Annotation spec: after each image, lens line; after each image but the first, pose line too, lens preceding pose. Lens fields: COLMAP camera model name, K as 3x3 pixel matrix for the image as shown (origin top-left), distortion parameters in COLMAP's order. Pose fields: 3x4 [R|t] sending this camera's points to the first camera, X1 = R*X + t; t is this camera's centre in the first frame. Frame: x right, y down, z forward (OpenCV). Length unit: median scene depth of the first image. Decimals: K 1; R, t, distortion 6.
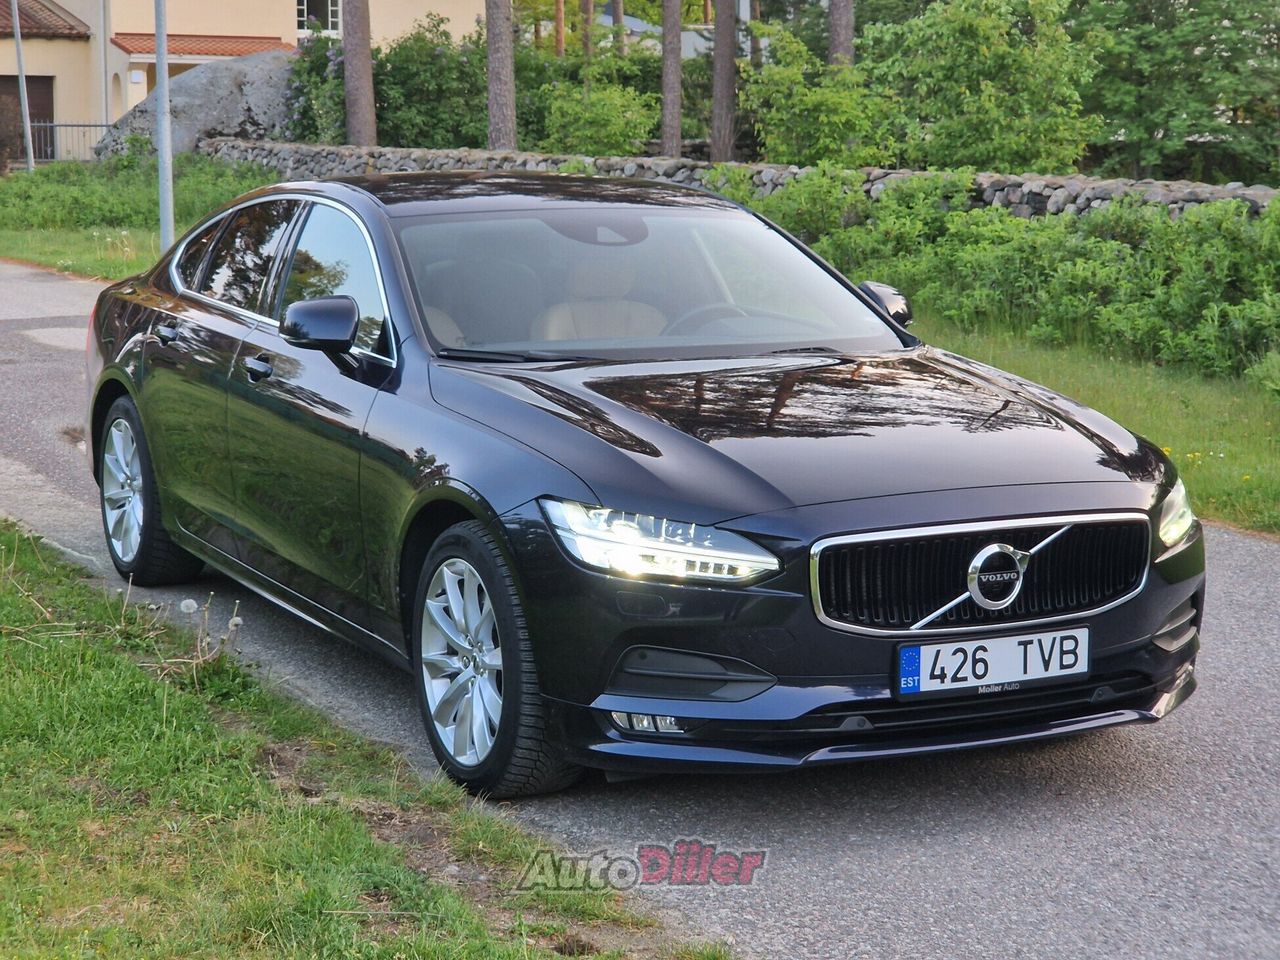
lens RADIAL K [[2506.0, 0, 640.0], [0, 2506.0, 480.0], [0, 0, 1]] dist [-0.057788, 0.732829]
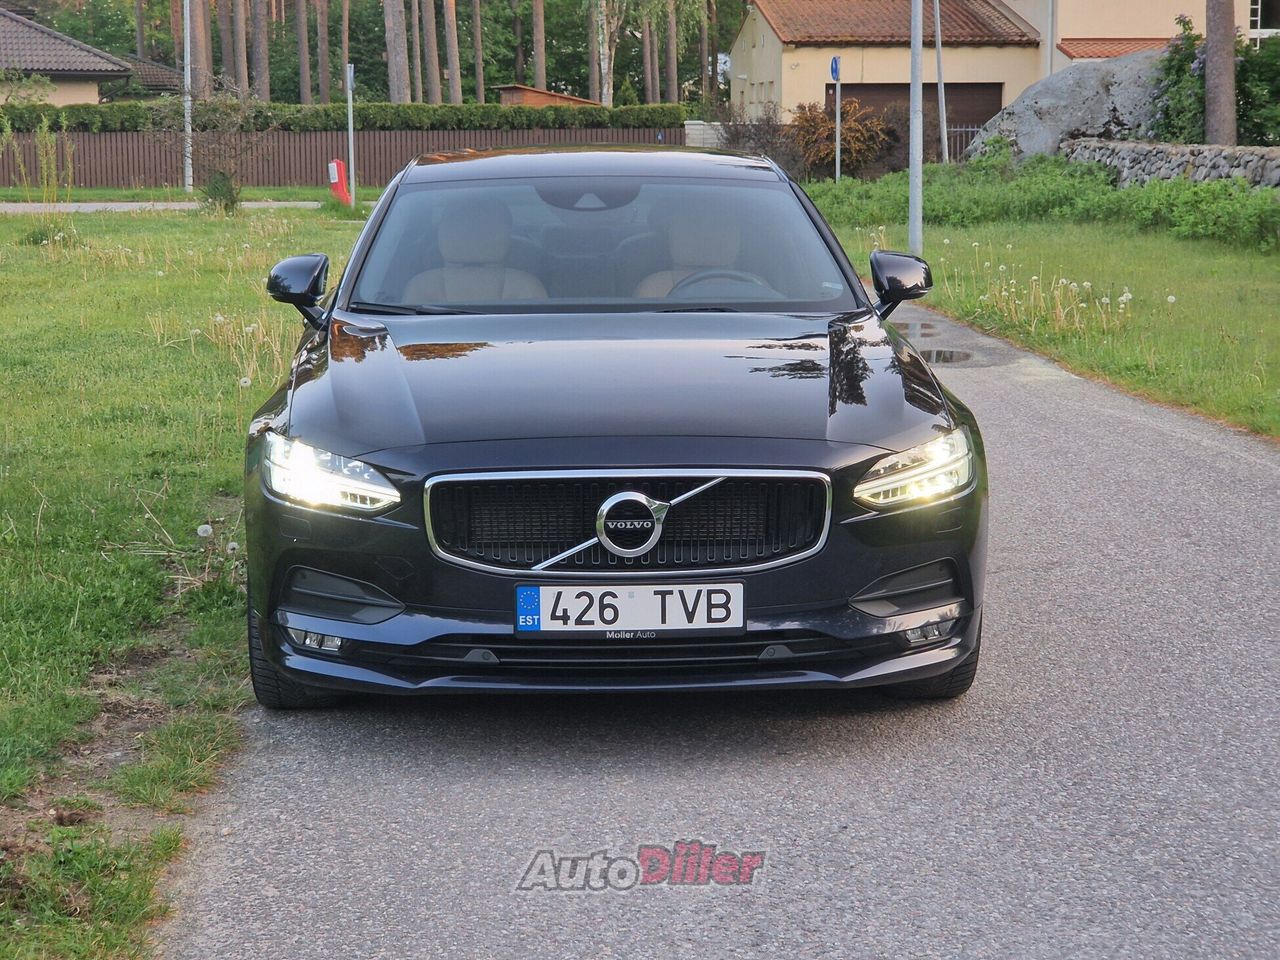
lens RADIAL K [[2506.0, 0, 640.0], [0, 2506.0, 480.0], [0, 0, 1]] dist [-0.057788, 0.732829]
pose [[0.909283, 0.047182, -0.413495, 0.558892], [-0.048766, 0.998788, 0.006730, 0.013570], [0.413312, 0.014045, 0.910481, 0.078700]]
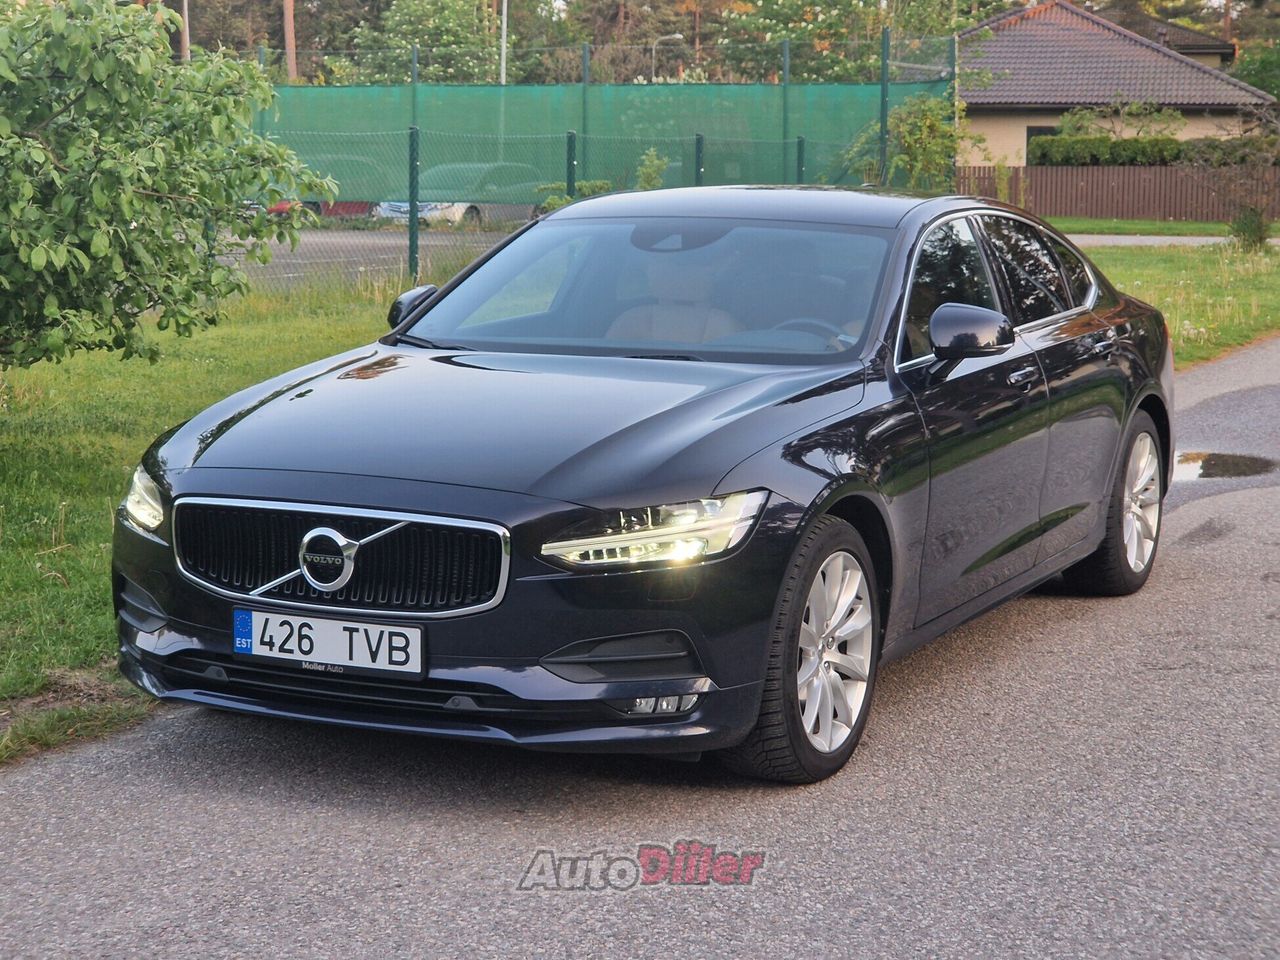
lens RADIAL K [[2506.0, 0, 640.0], [0, 2506.0, 480.0], [0, 0, 1]] dist [-0.057788, 0.732829]
pose [[0.581352, 0.100819, -0.807382, 1.034757], [-0.118918, 0.992166, 0.038268, -0.047870], [0.804915, 0.073765, 0.588787, 0.491204]]
